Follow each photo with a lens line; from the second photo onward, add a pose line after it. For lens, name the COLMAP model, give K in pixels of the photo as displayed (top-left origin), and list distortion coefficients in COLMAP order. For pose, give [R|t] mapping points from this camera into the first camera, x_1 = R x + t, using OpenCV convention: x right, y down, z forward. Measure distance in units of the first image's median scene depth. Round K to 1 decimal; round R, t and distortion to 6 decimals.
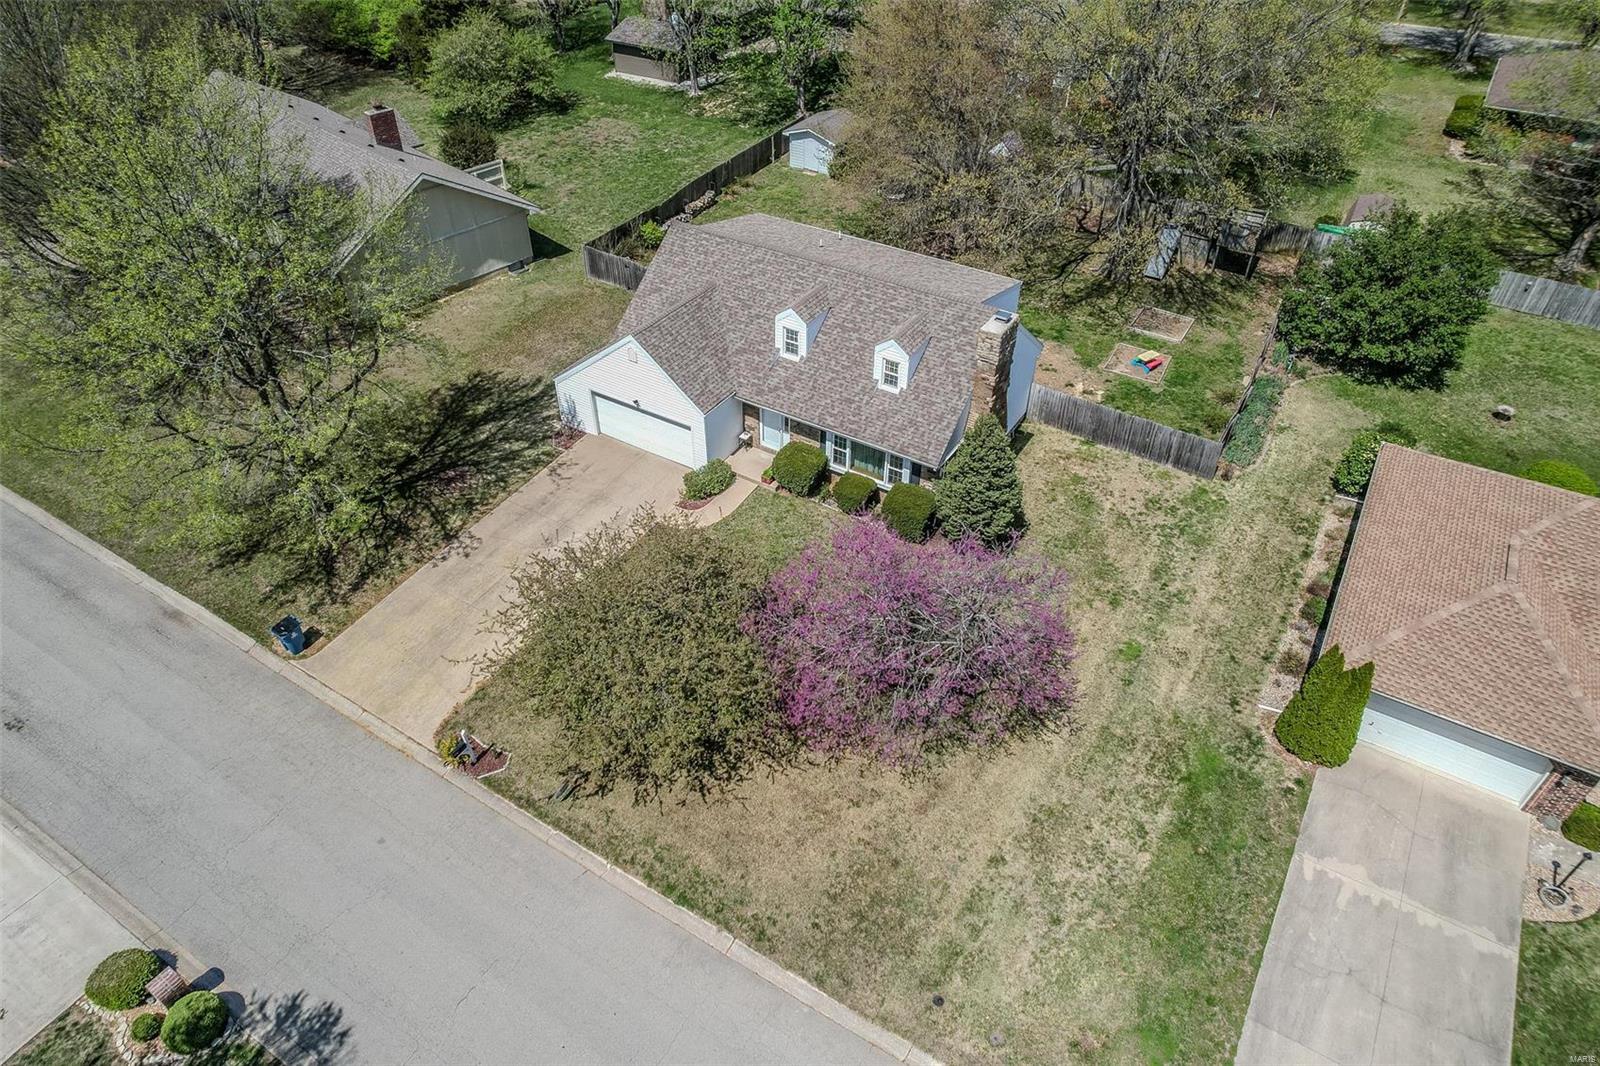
lens RADIAL K [[1026.7, 0, 808.4], [0, 1026.7, 530.9], [0, 0, 1]] dist [-0.074752, 0.066861]
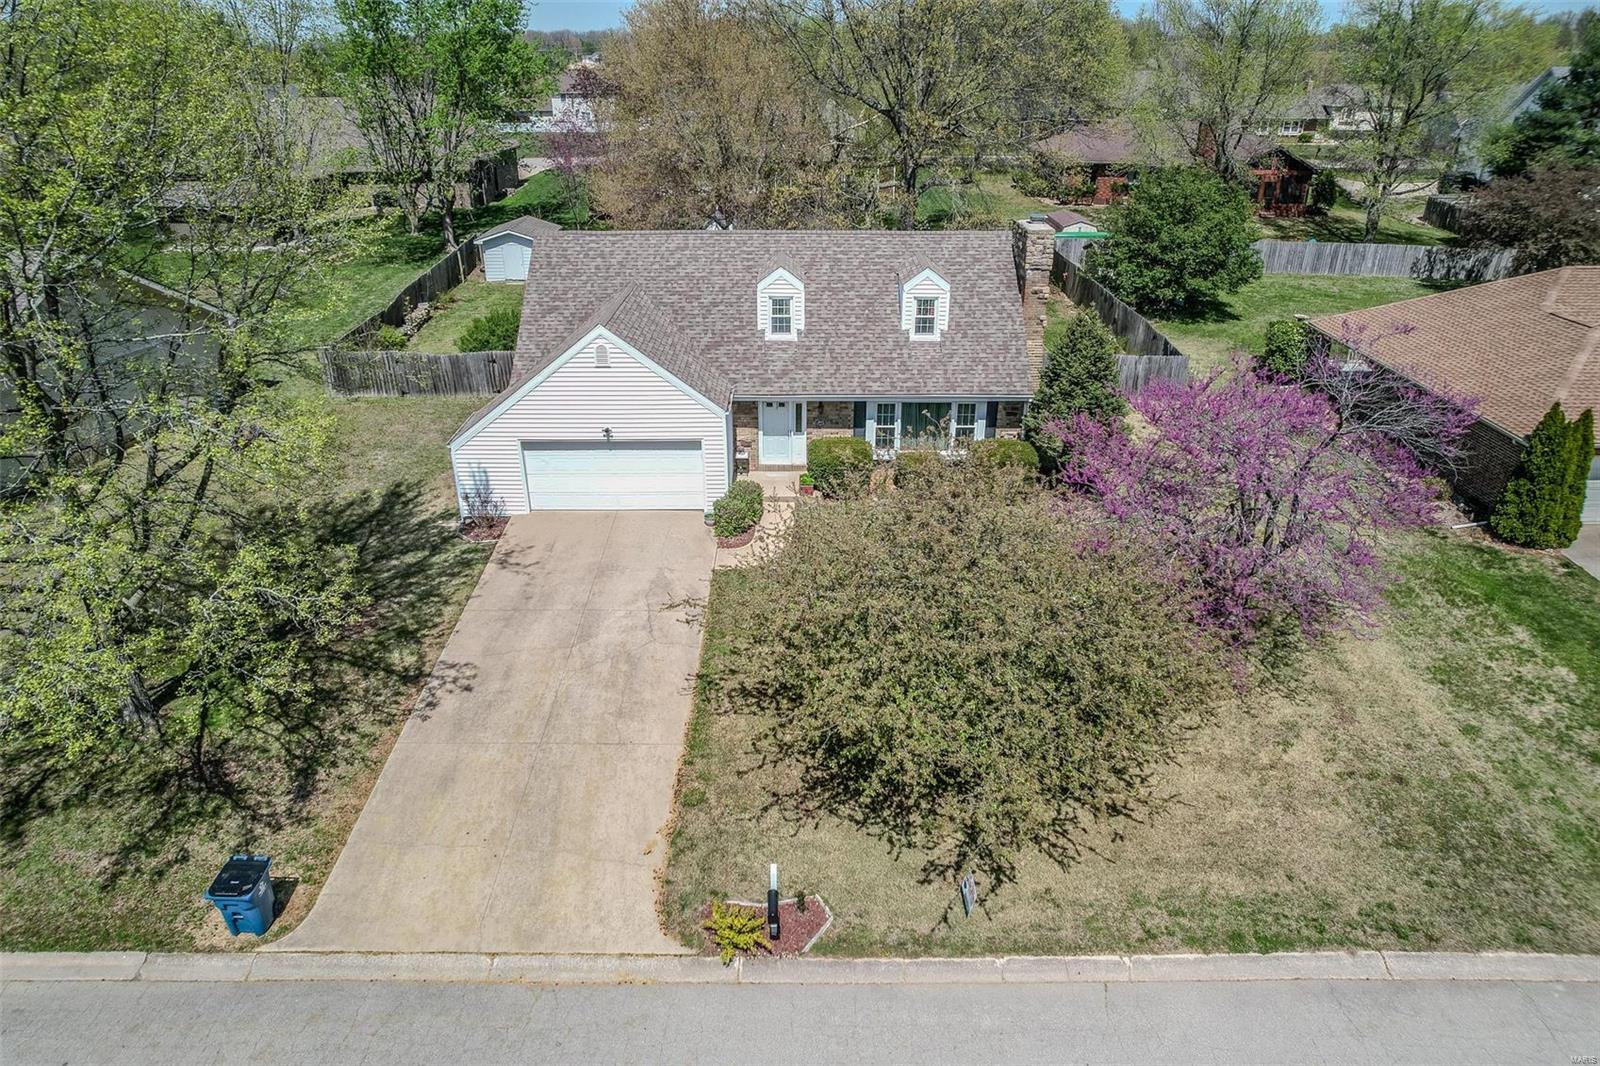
lens RADIAL K [[1026.7, 0, 808.4], [0, 1026.7, 530.9], [0, 0, 1]] dist [-0.074752, 0.066861]
pose [[0.846607, -0.236648, 0.476713, -0.413135], [0.343856, 0.926876, -0.150545, 0.092826], [-0.406227, 0.291373, 0.866072, 0.367770]]
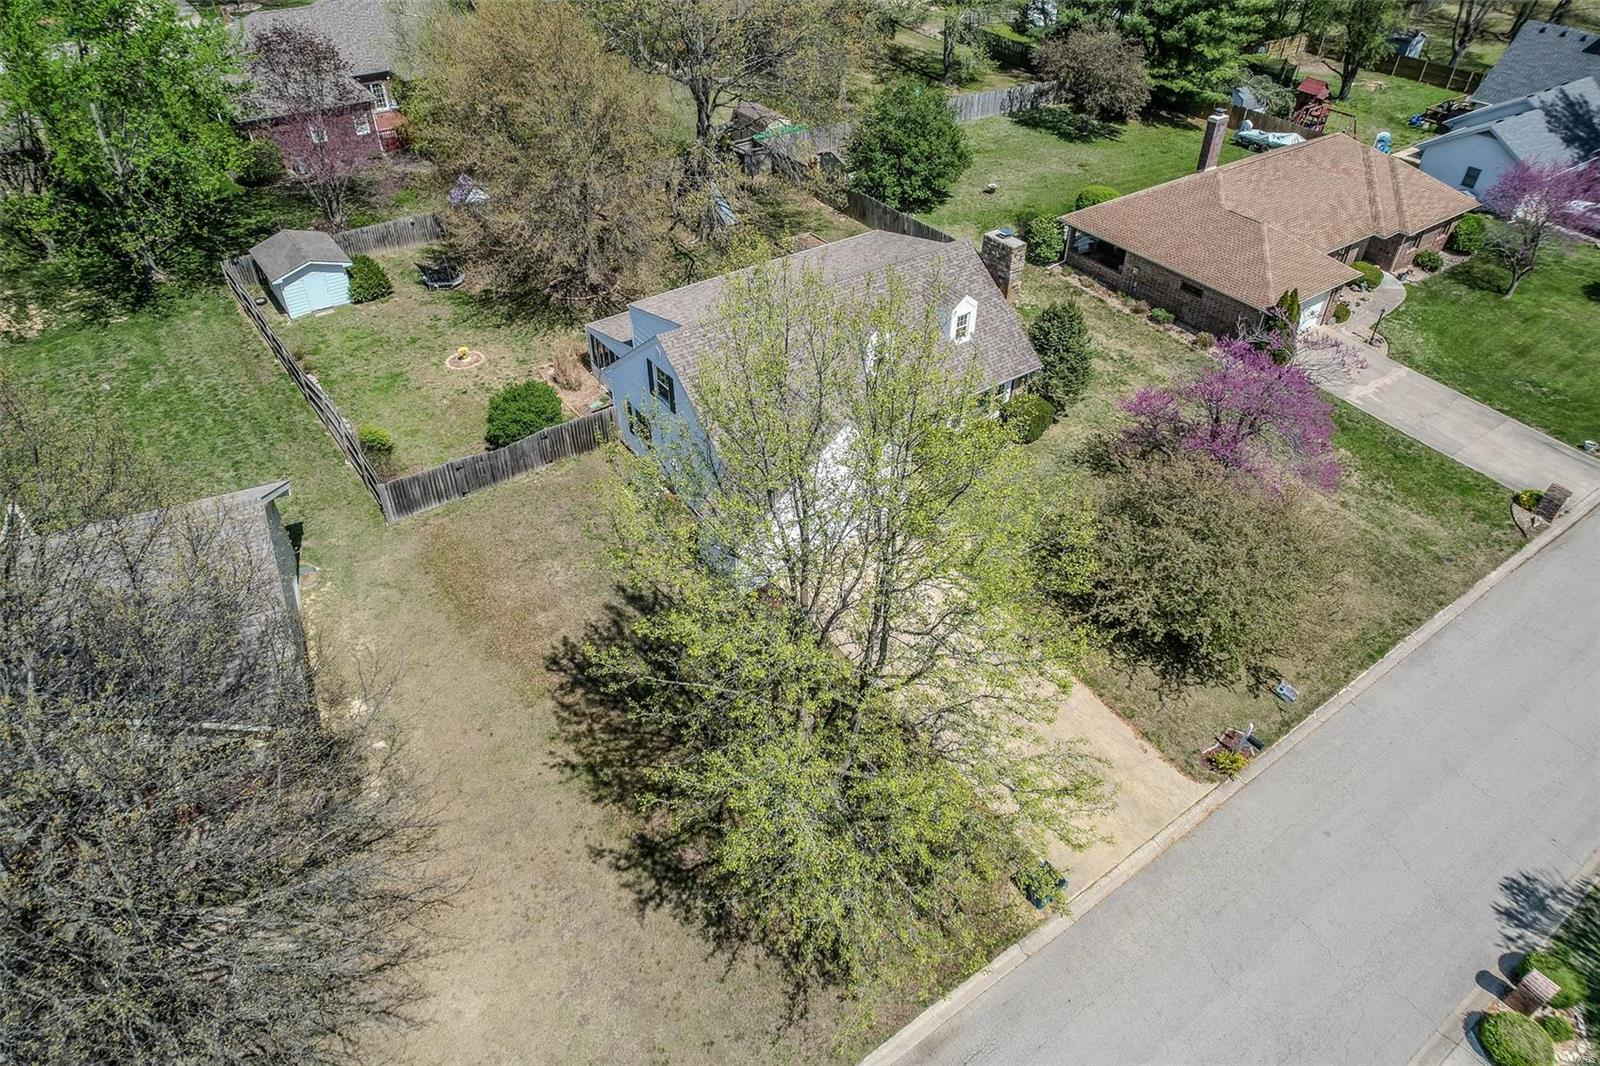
lens RADIAL K [[1026.7, 0, 808.4], [0, 1026.7, 530.9], [0, 0, 1]] dist [-0.074752, 0.066861]
pose [[0.379135, -0.591177, 0.711876, -0.871101], [0.584898, 0.749240, 0.310698, -0.414846], [-0.717044, 0.298578, 0.629841, 0.470710]]
